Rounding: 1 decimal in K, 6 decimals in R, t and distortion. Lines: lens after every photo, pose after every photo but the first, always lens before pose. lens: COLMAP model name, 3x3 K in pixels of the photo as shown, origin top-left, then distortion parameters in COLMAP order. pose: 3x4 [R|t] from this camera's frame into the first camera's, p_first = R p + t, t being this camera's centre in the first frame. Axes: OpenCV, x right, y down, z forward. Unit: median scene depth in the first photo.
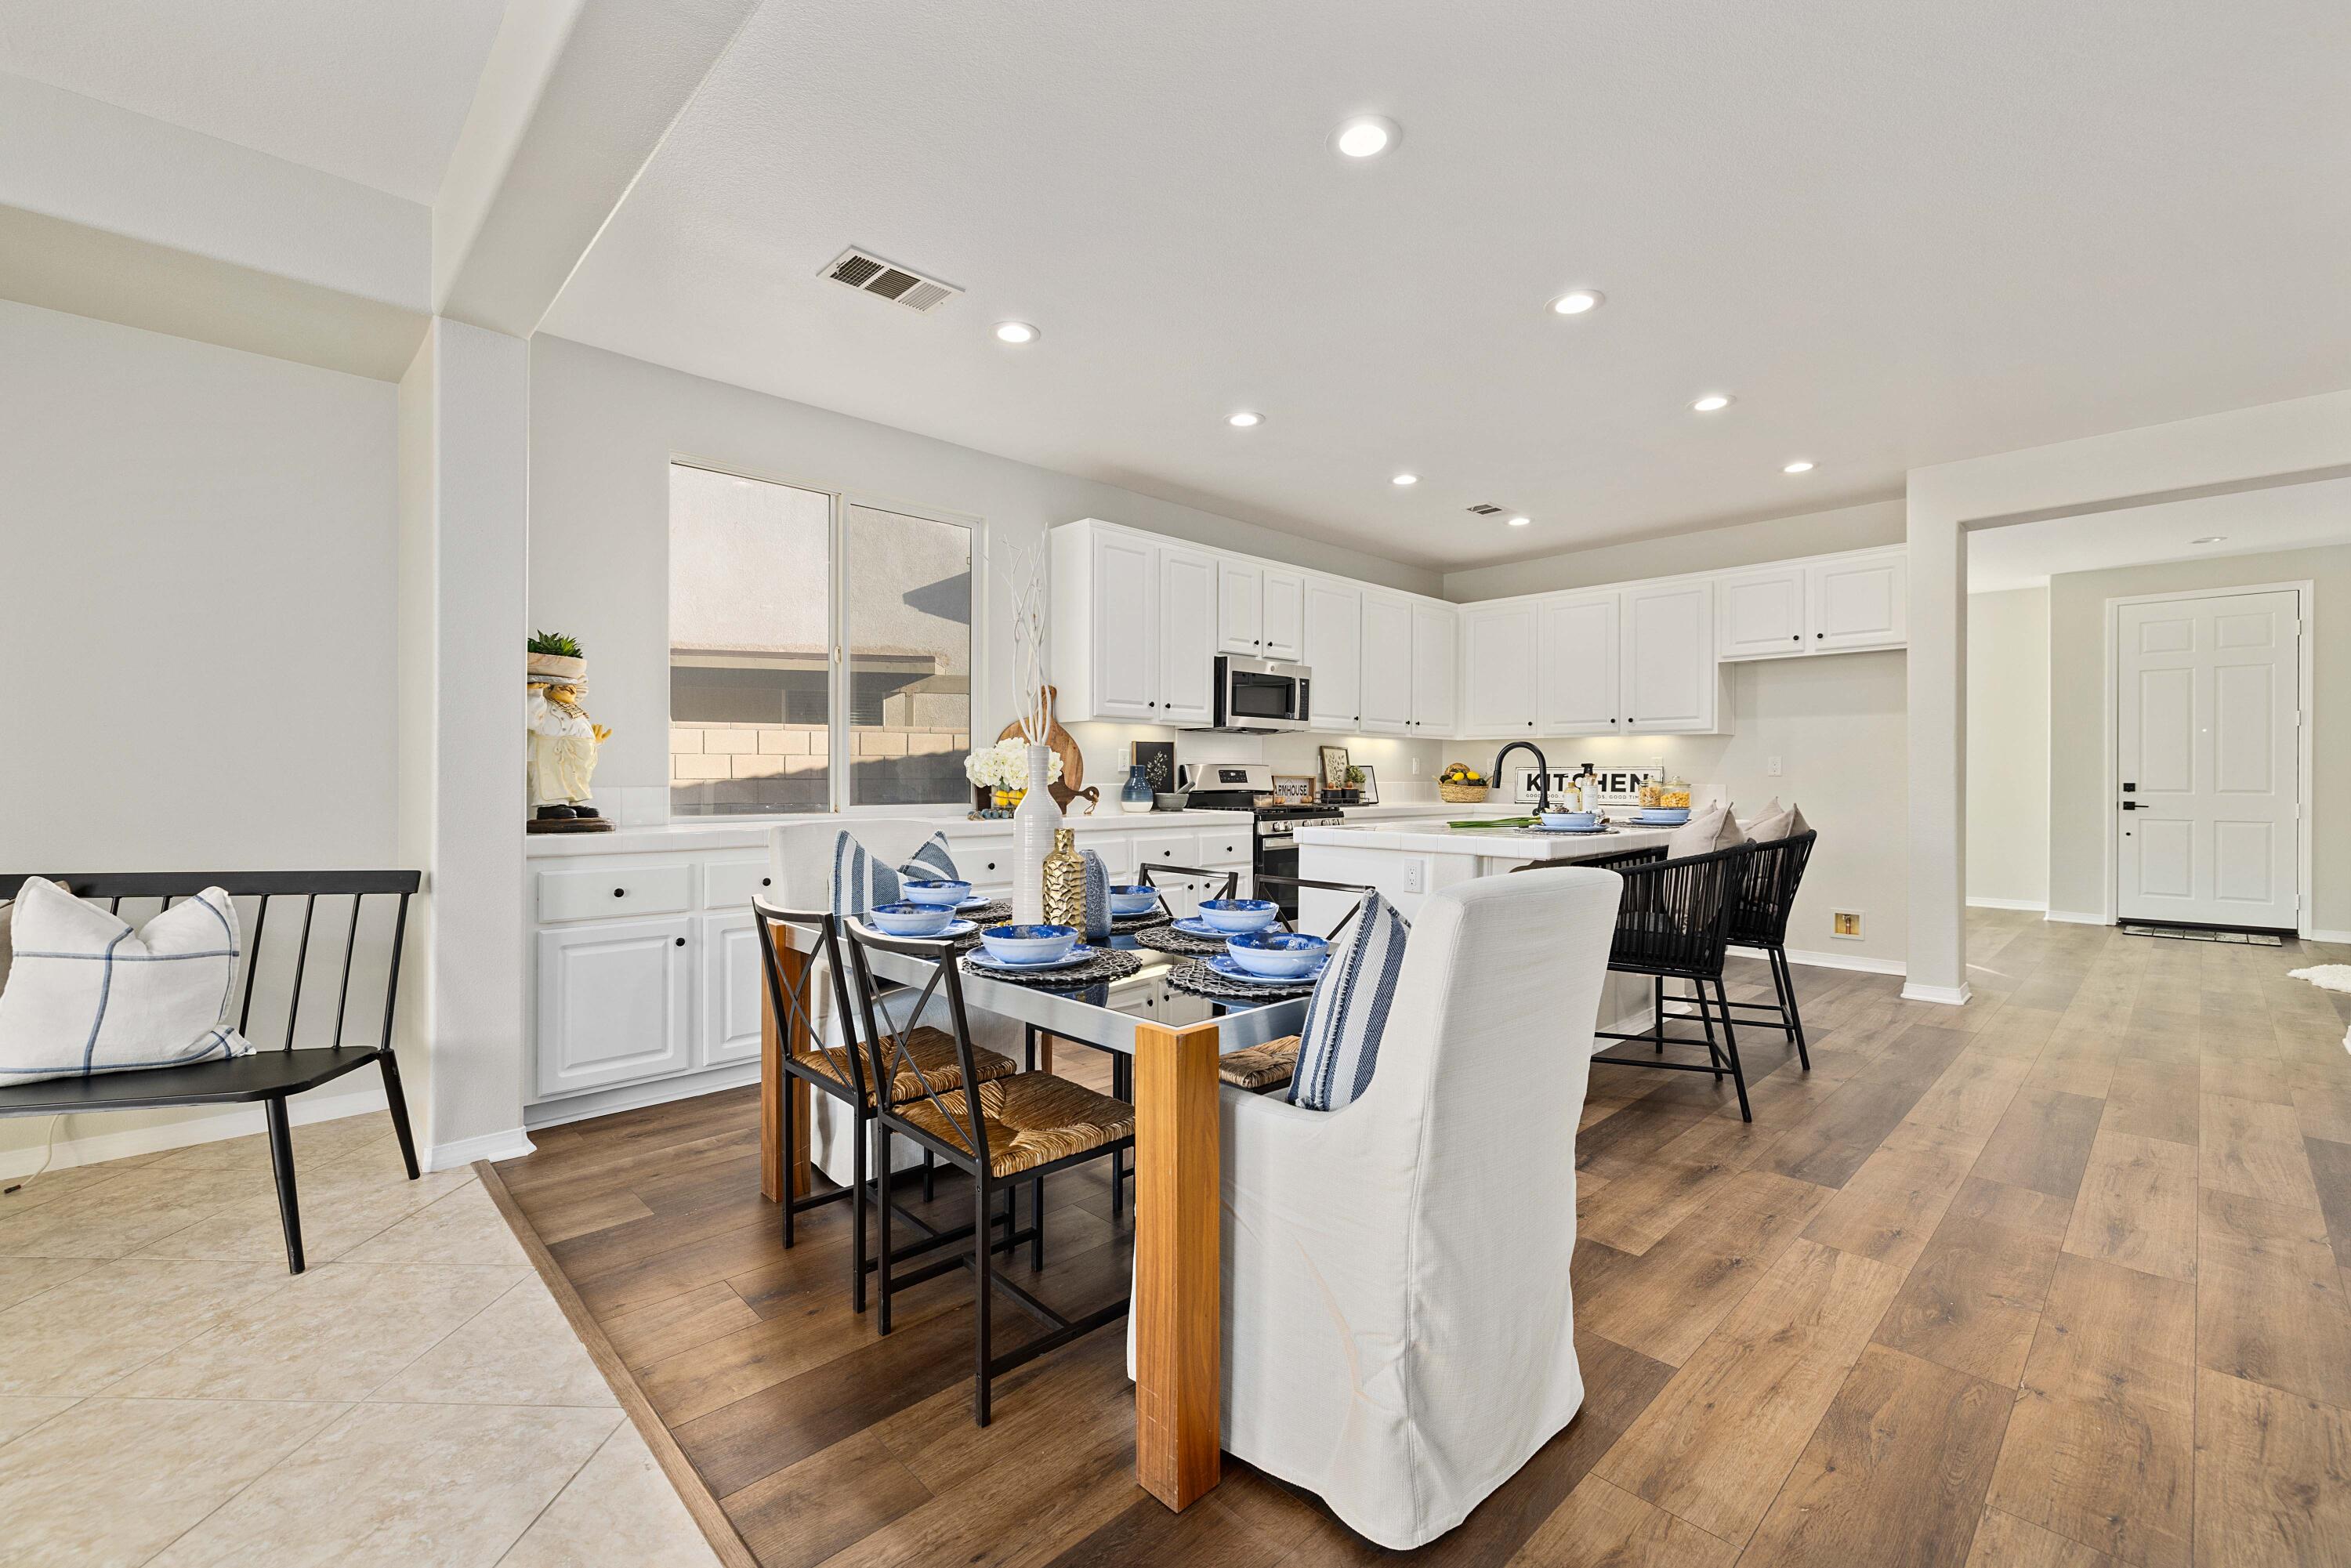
lens RADIAL K [[989.6, 0, 1173.8], [0, 989.6, 777.5], [0, 0, 1]] dist [-0.001542, 0.000102]
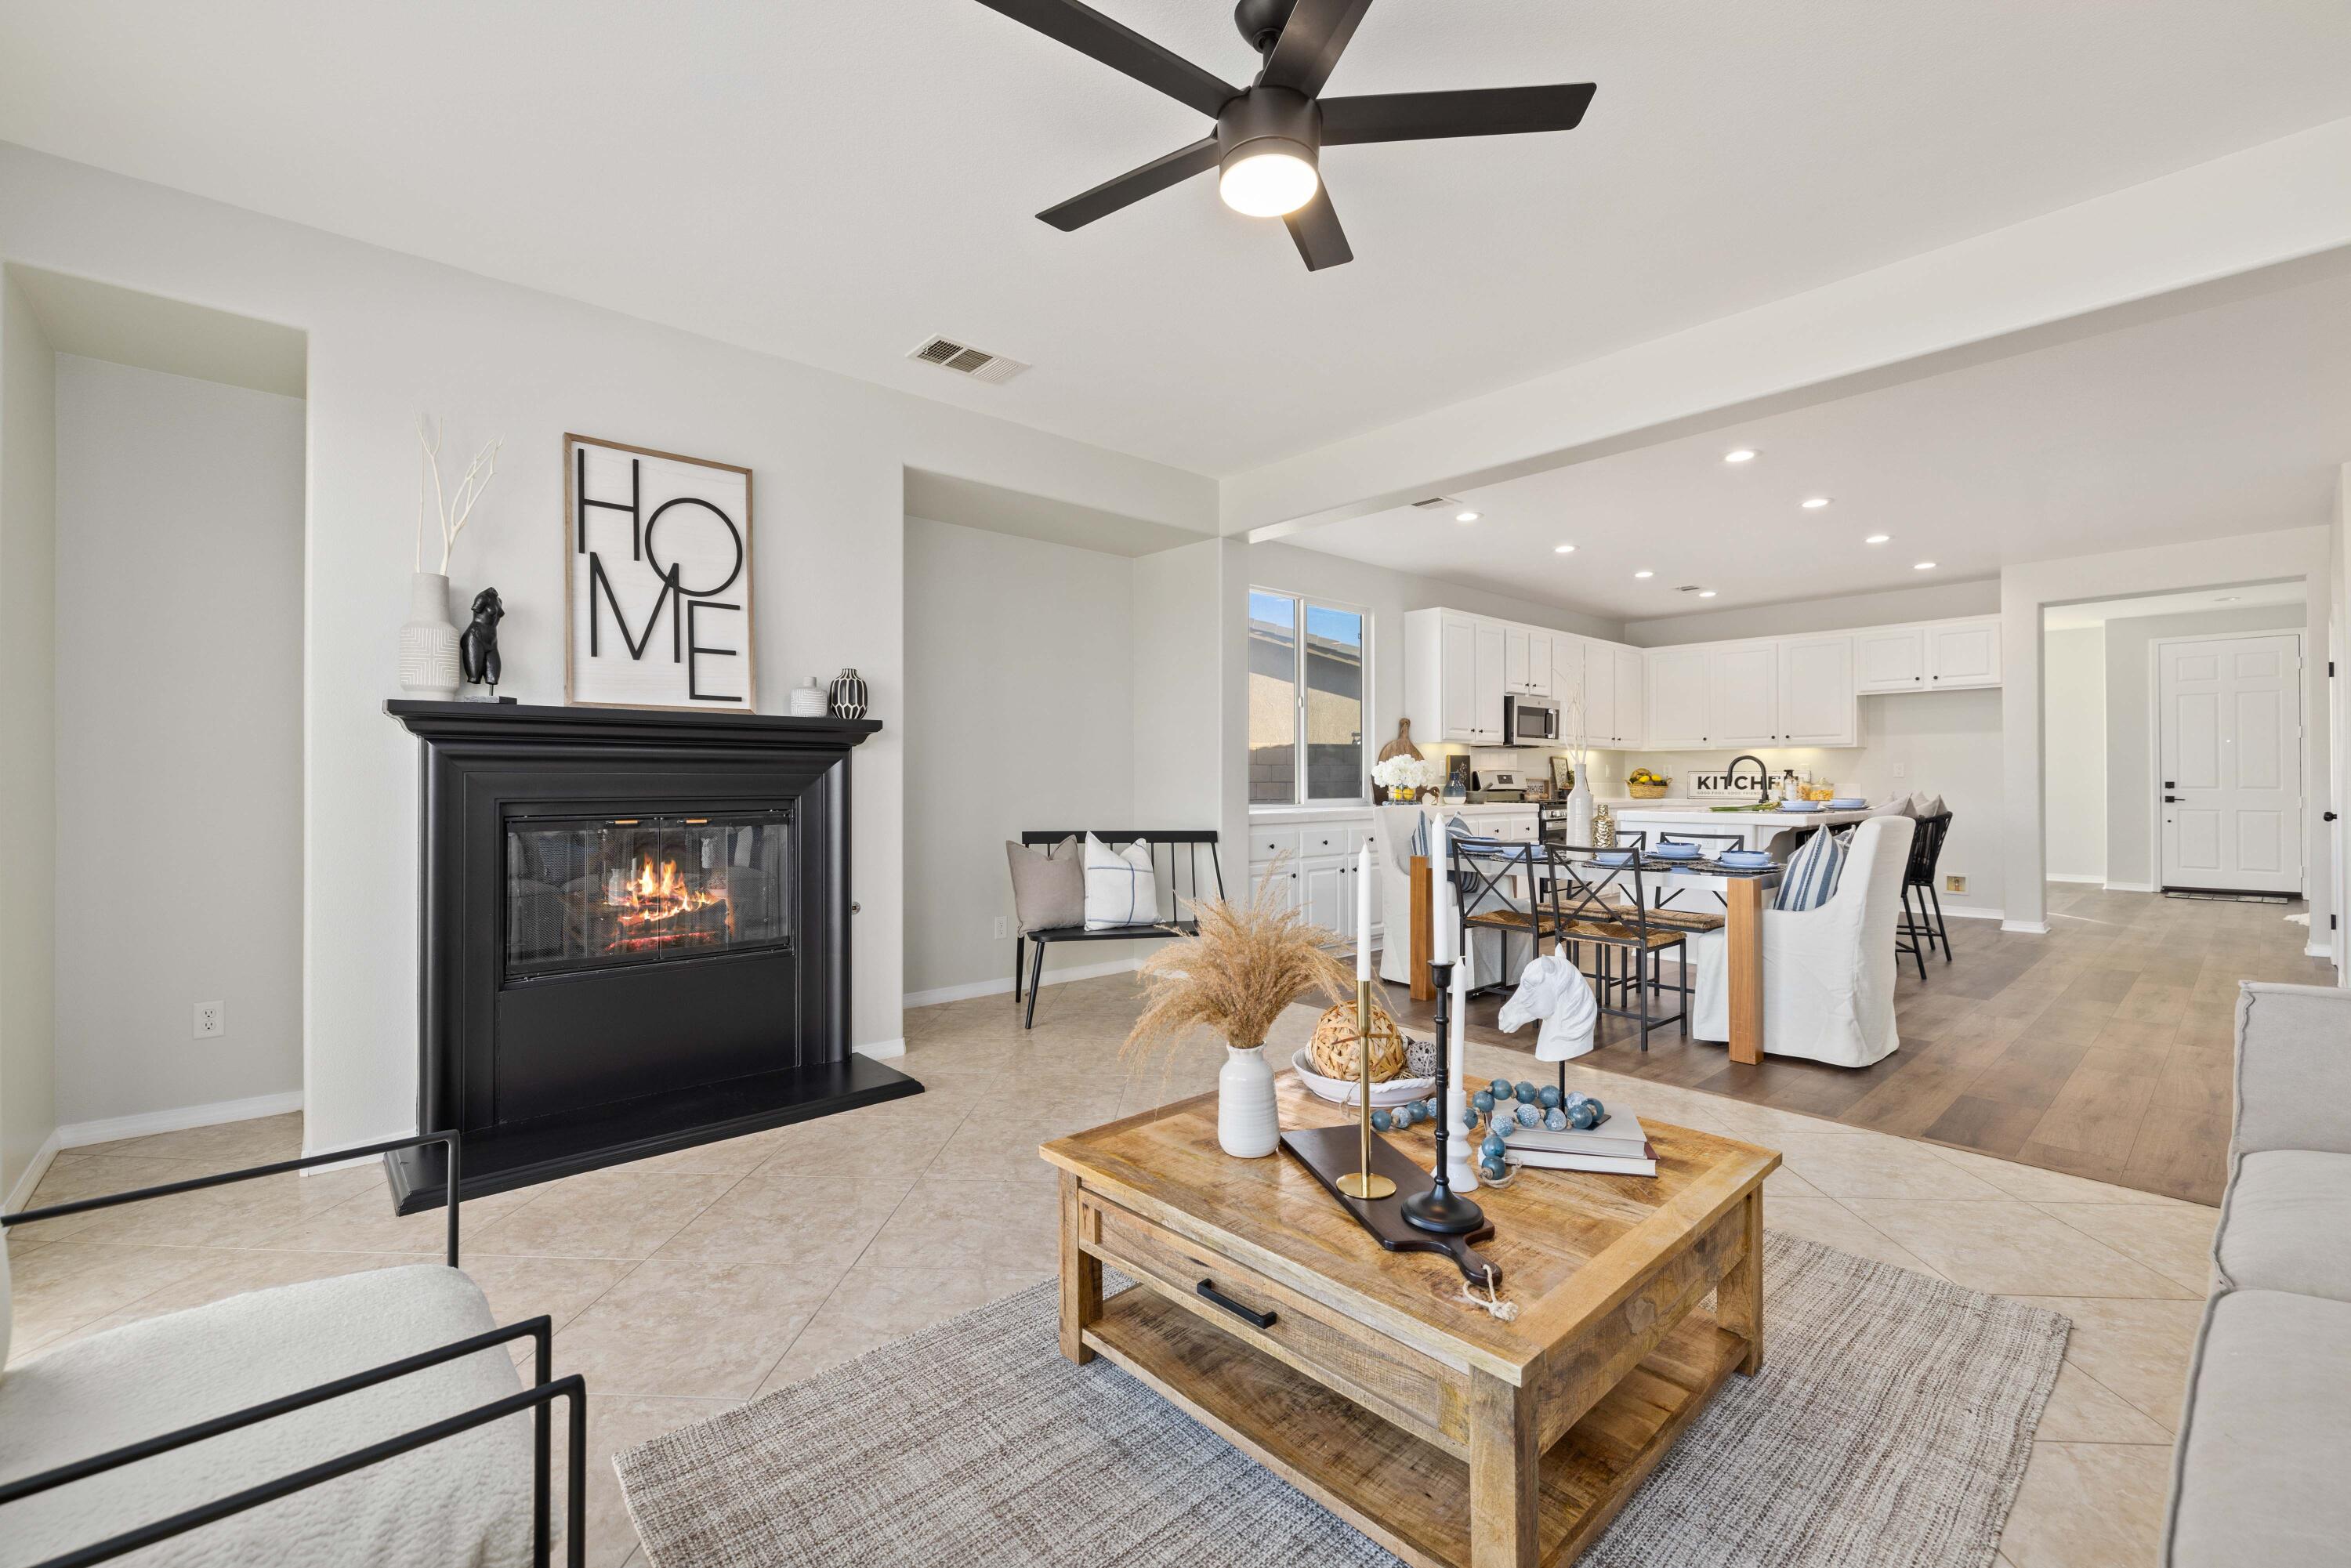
lens RADIAL K [[988.8, 0, 1168.4], [0, 988.8, 773.0], [0, 0, 1]] dist [-0.002269, -0.000276]
pose [[0.999311, -0.004155, -0.036878, -0.388049], [0.003880, 0.999964, -0.007506, -0.001395], [0.036908, 0.007358, 0.999292, -0.444878]]
